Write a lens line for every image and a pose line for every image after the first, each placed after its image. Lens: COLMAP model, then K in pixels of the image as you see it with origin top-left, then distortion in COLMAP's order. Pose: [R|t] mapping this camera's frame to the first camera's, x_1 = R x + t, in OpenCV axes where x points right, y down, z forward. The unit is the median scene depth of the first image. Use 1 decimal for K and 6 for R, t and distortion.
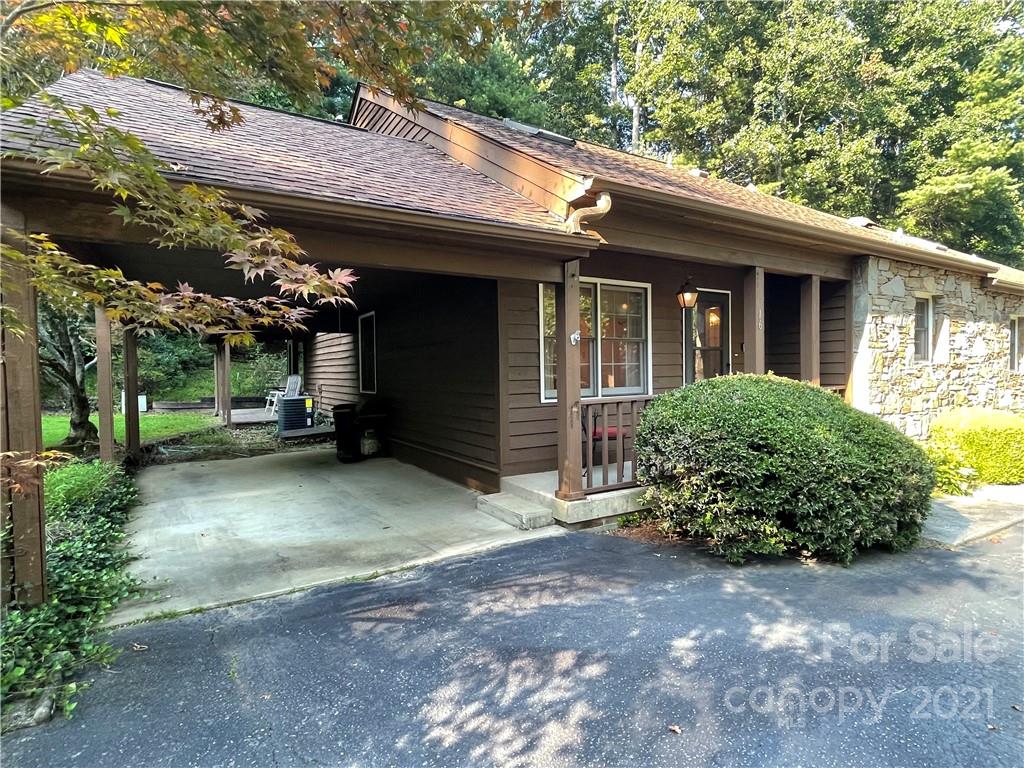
lens RADIAL K [[541.1, 0, 512.9], [0, 541.1, 378.3], [0, 0, 1]] dist [-0.007002, 0.001962]
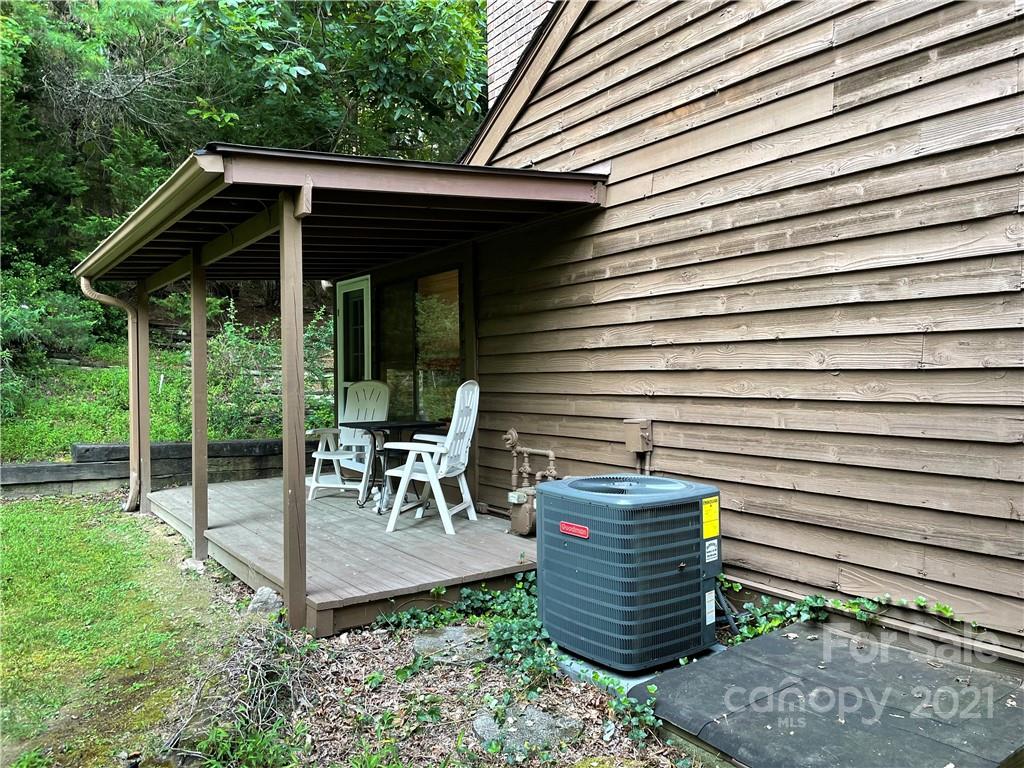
lens RADIAL K [[779.2, 0, 516.0], [0, 779.2, 378.9], [0, 0, 1]] dist [0.092483, -0.123671]
pose [[0.998266, -0.000130, 0.058861, -0.420756], [0.000343, 0.999993, -0.003606, -0.006749], [-0.058860, 0.003620, 0.998260, 0.625218]]
